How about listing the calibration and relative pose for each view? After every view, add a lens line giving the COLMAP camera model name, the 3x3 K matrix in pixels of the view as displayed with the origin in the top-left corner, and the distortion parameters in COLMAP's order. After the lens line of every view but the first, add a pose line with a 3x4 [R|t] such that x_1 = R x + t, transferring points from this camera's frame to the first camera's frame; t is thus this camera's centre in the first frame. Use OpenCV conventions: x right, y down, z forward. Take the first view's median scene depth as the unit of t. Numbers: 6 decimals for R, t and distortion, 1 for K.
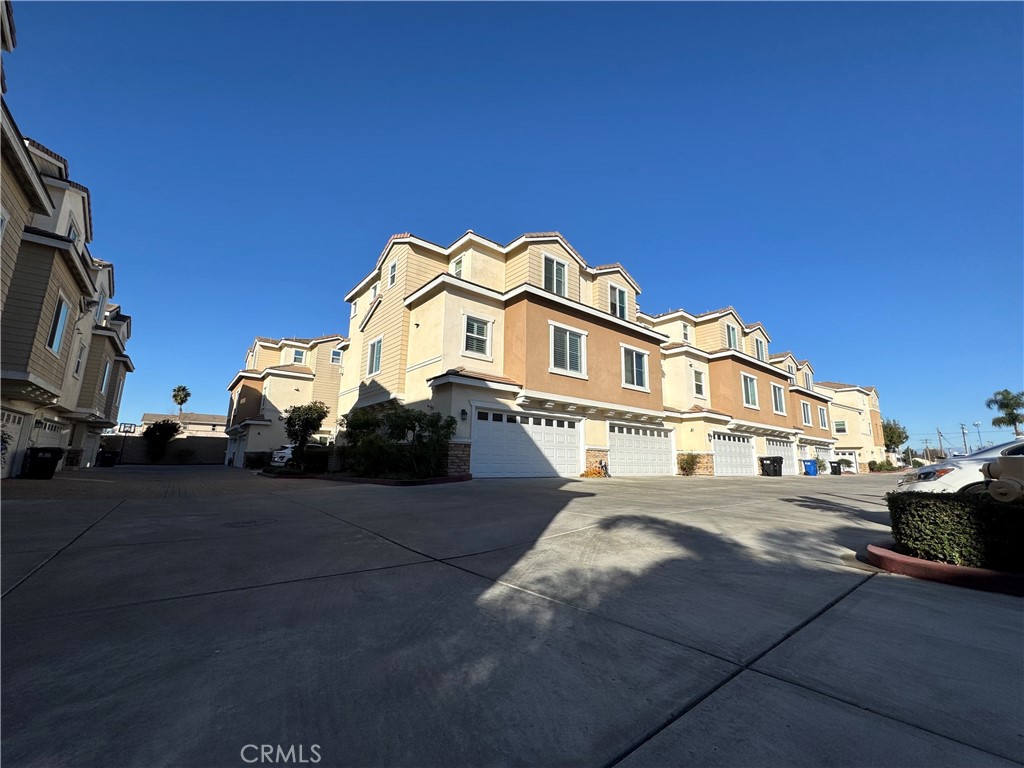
lens RADIAL K [[409.4, 0, 511.9], [0, 409.4, 383.5], [0, 0, 1]] dist [-0.000231, -0.000016]
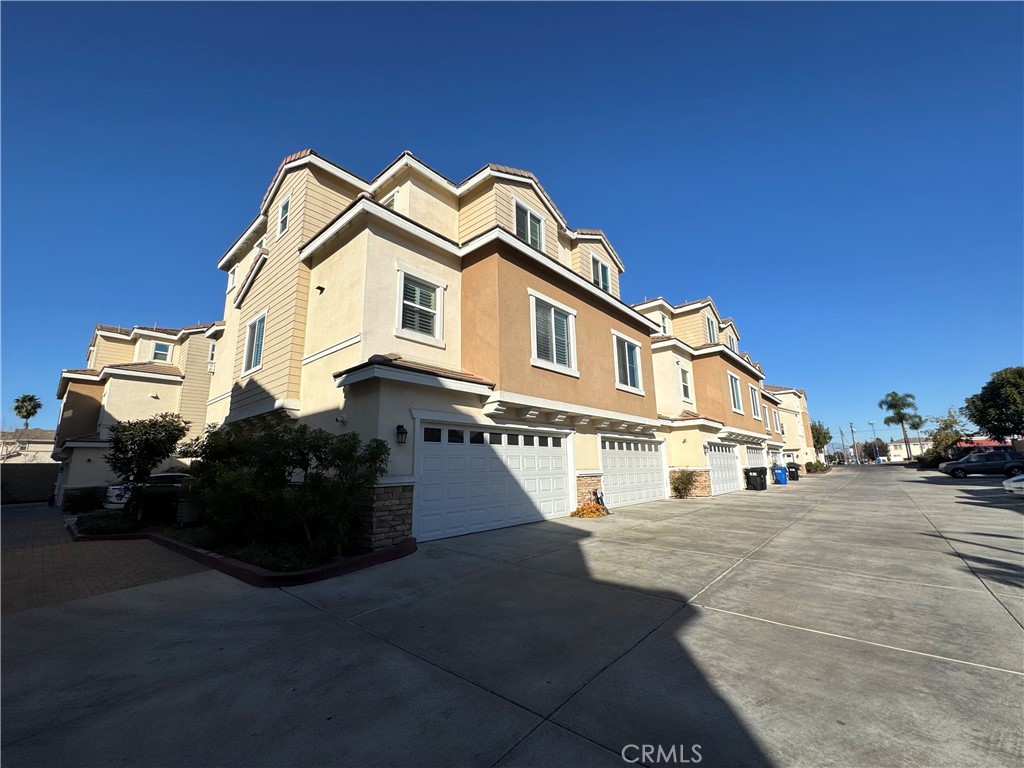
lens RADIAL K [[409.4, 0, 513.1], [0, 409.4, 383.7], [0, 0, 1]] dist [-0.000231, -0.000016]
pose [[0.985025, -0.003719, 0.172372, -0.043070], [0.006320, 0.999874, -0.014545, 0.009962], [-0.172296, 0.015417, 0.984925, 0.285160]]
